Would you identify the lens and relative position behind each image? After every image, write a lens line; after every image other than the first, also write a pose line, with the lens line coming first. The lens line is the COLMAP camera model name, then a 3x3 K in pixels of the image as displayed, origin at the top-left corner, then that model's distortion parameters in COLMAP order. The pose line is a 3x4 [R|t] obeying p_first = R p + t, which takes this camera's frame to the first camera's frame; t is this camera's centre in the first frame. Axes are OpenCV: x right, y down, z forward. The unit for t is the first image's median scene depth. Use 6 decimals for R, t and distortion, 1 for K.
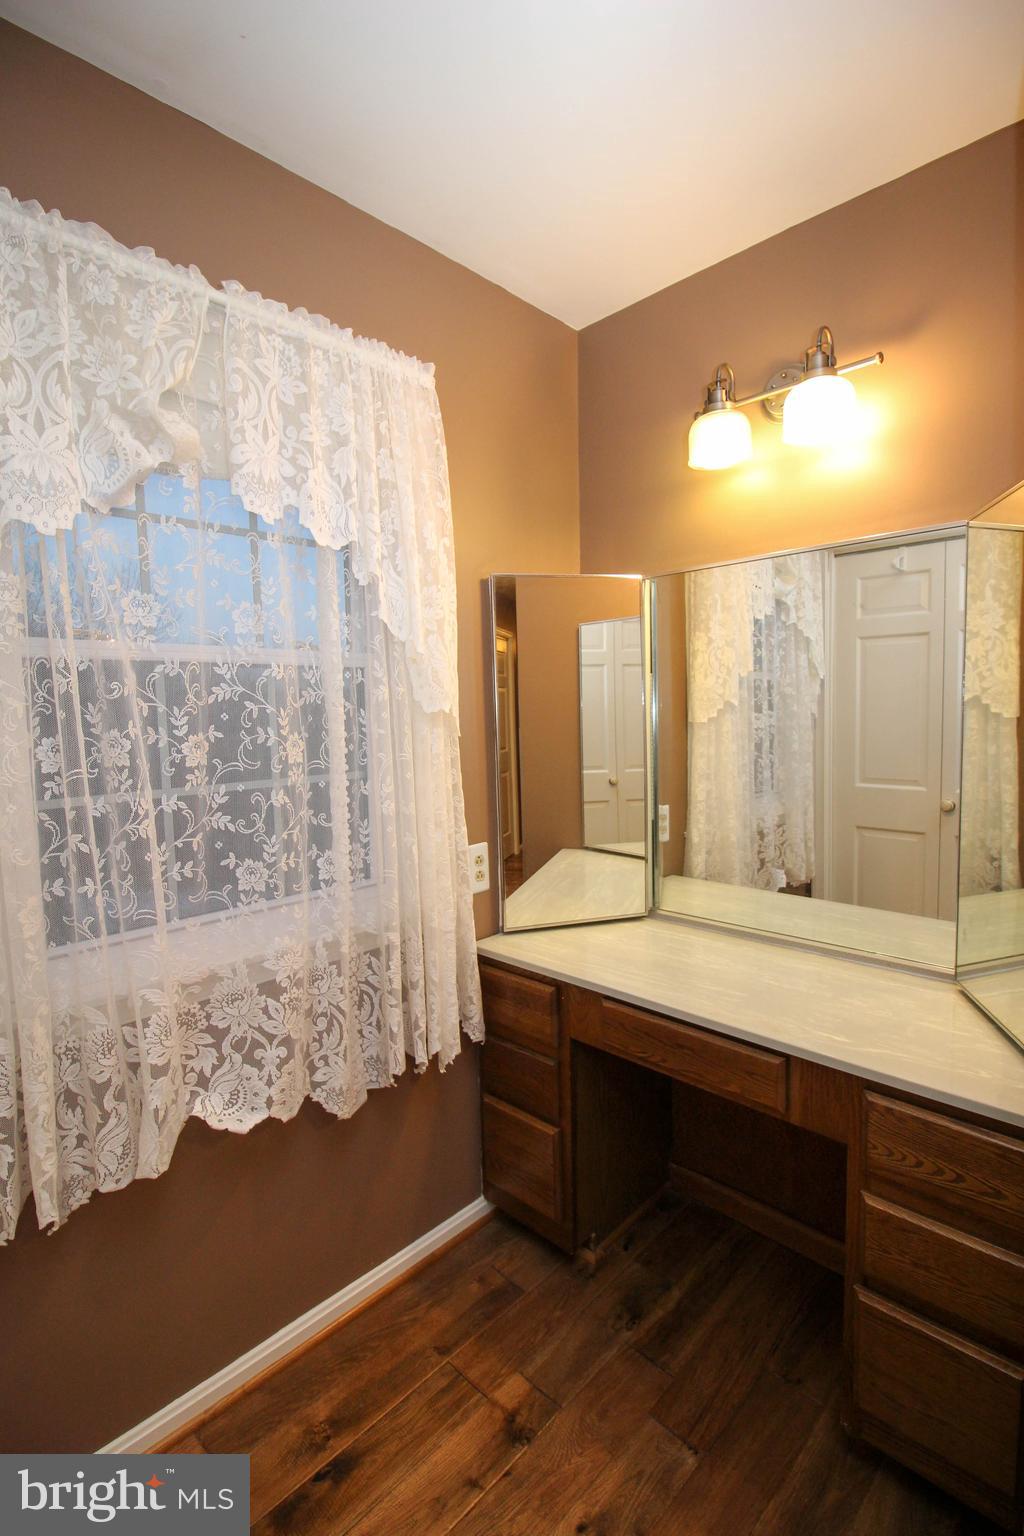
lens RADIAL K [[718.3, 0, 515.4], [0, 718.3, 771.6], [0, 0, 1]] dist [-0.002140, -0.012206]
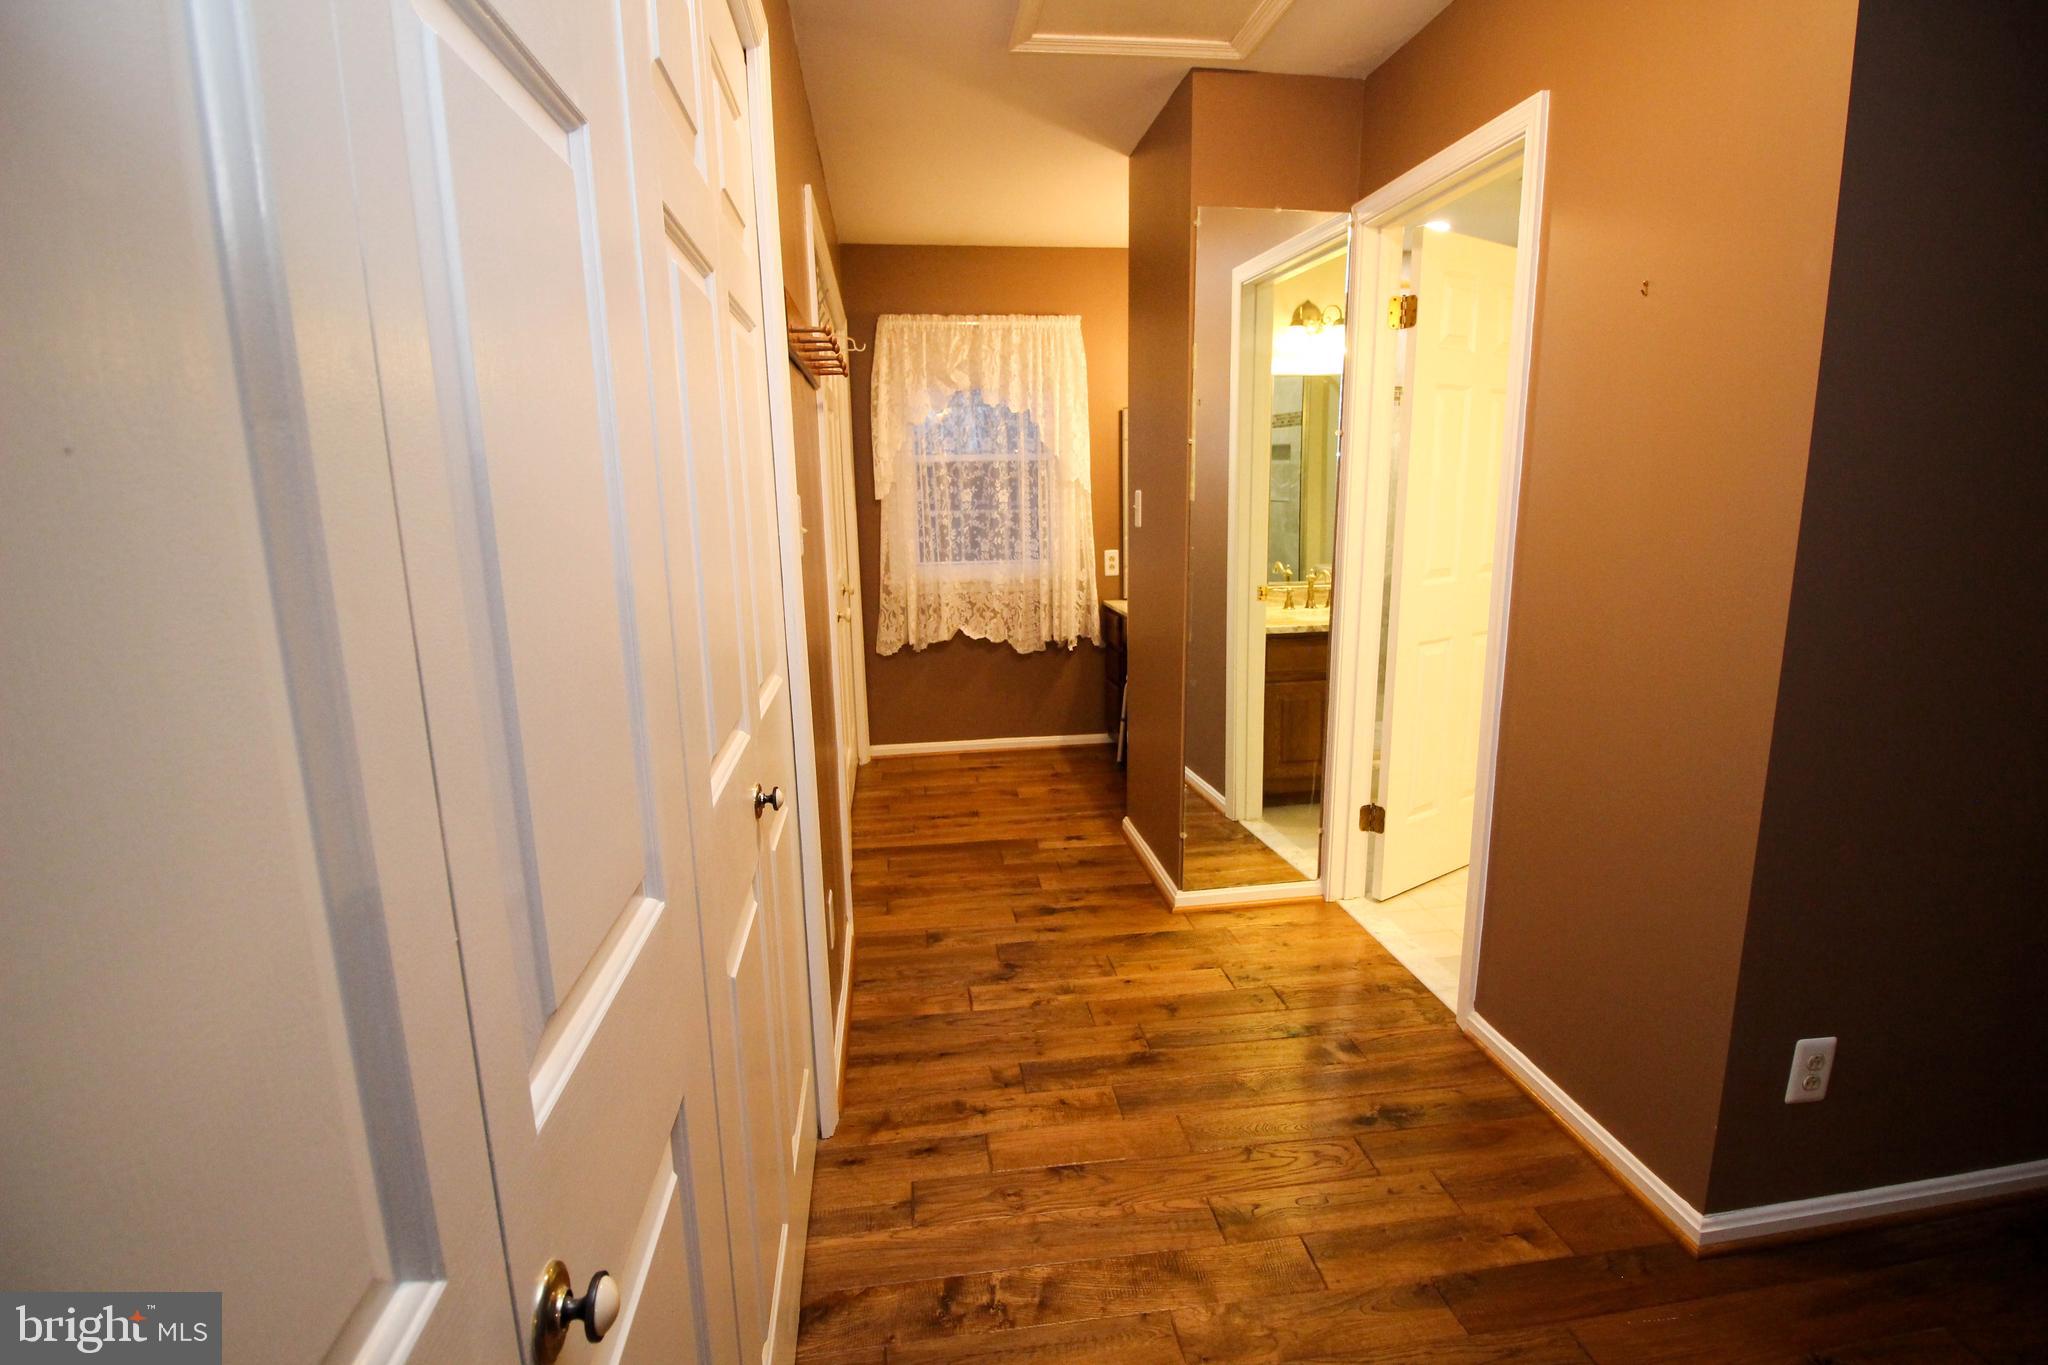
lens RADIAL K [[957.8, 0, 1024.3], [0, 957.8, 673.8], [0, 0, 1]] dist [-0.002140, -0.012206]
pose [[0.798524, 0.122994, -0.589264, 1.872195], [-0.050526, 0.989144, 0.137989, 0.122367], [0.599838, -0.080415, 0.796070, -1.736562]]
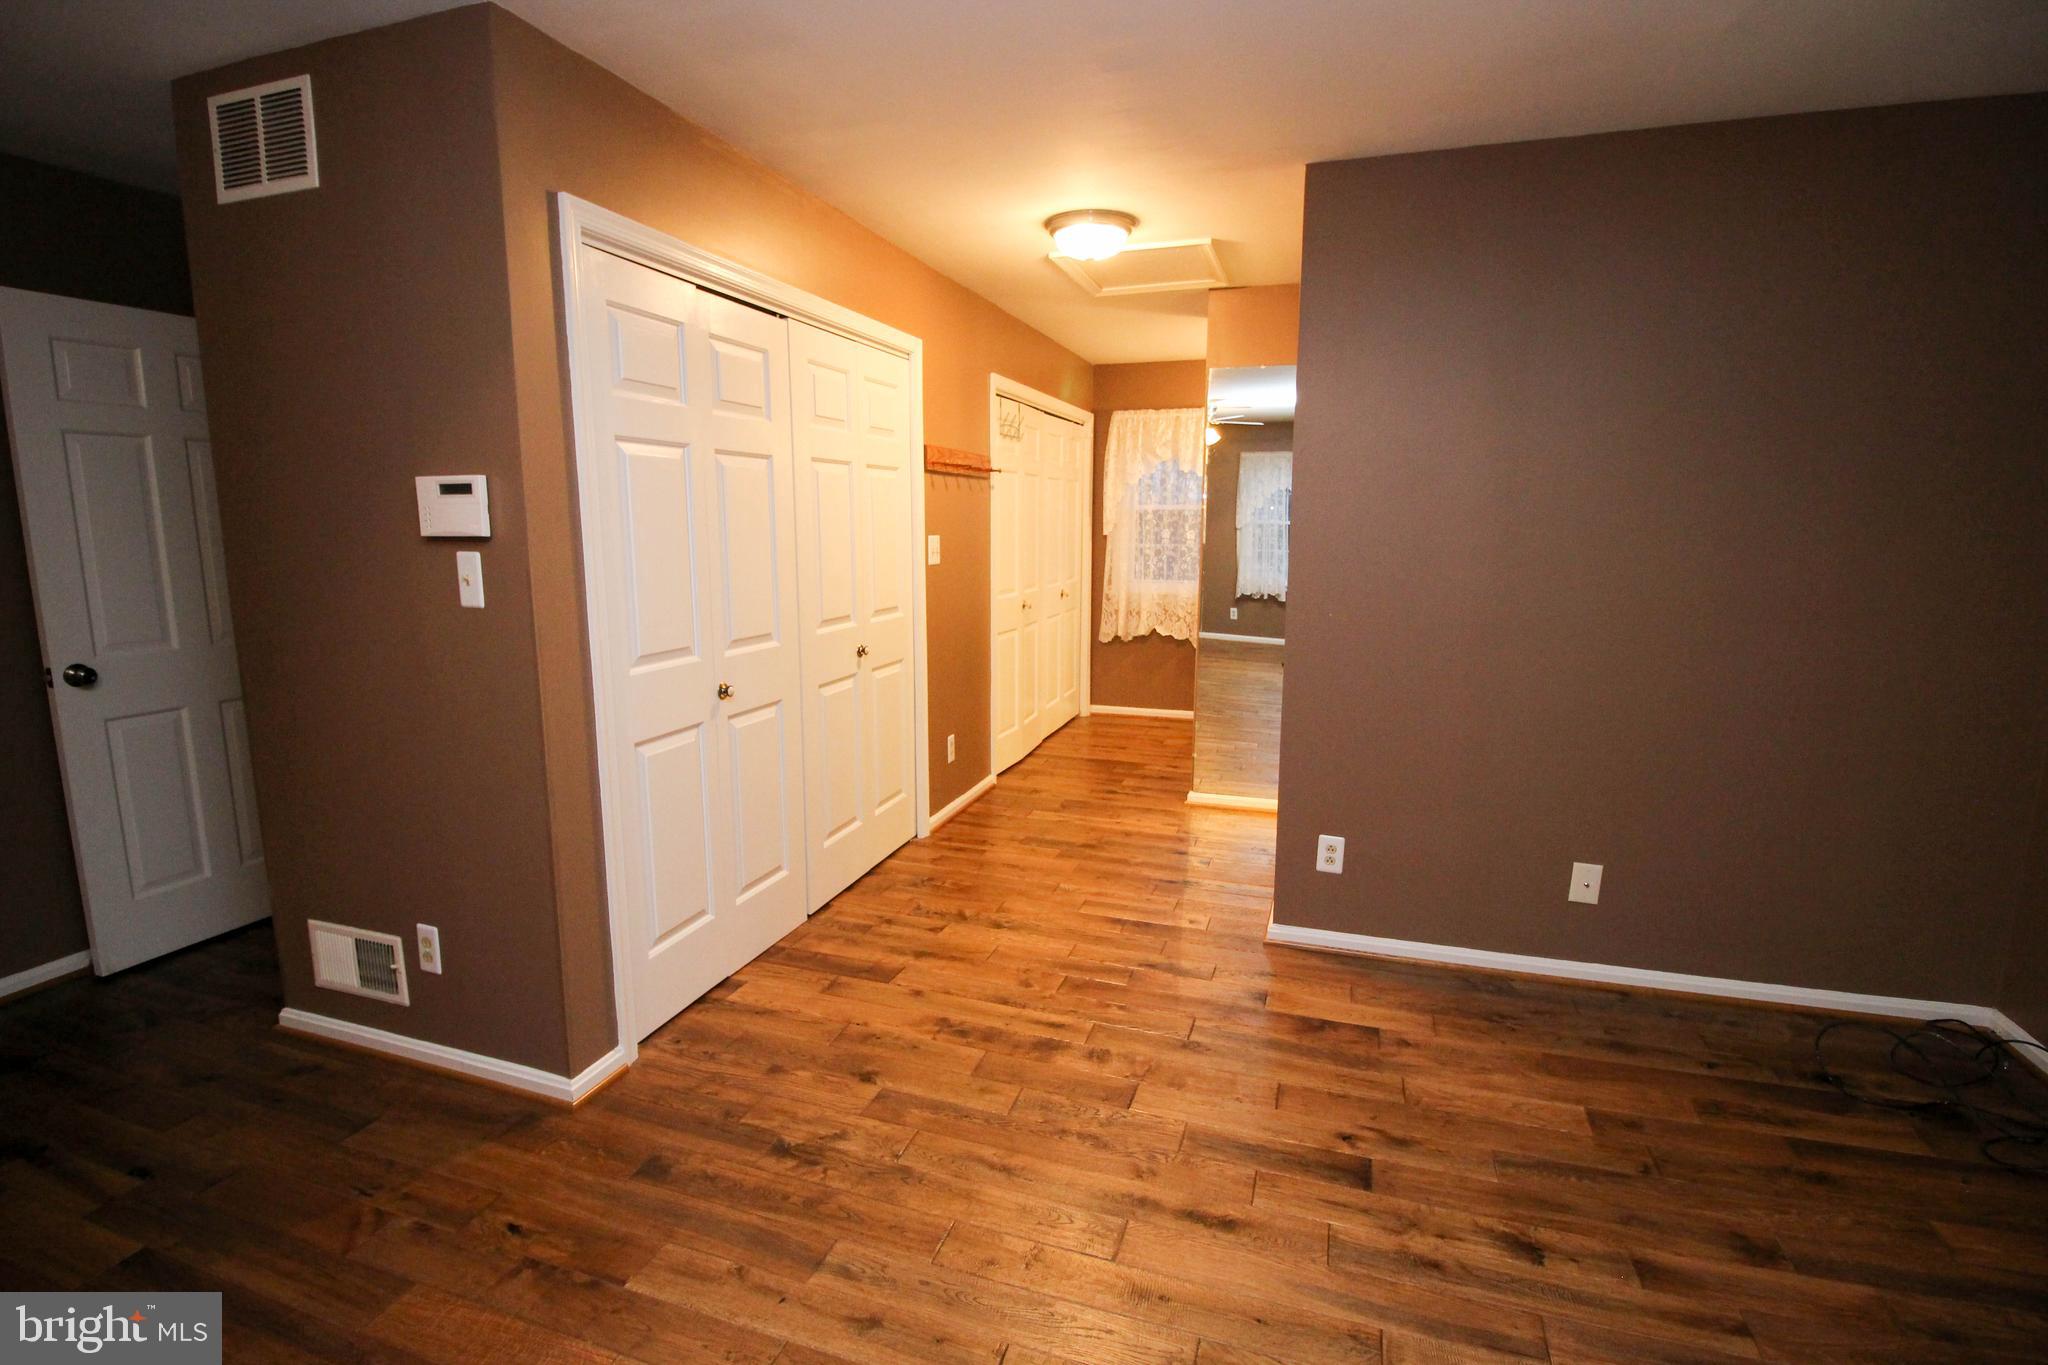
lens RADIAL K [[957.8, 0, 1012.8], [0, 957.8, 683.4], [0, 0, 1]] dist [-0.002140, -0.012206]
pose [[0.441809, 0.177041, -0.879466, 3.697832], [-0.086769, 0.984171, 0.154529, 0.037271], [0.892903, 0.008038, 0.450177, -1.953865]]
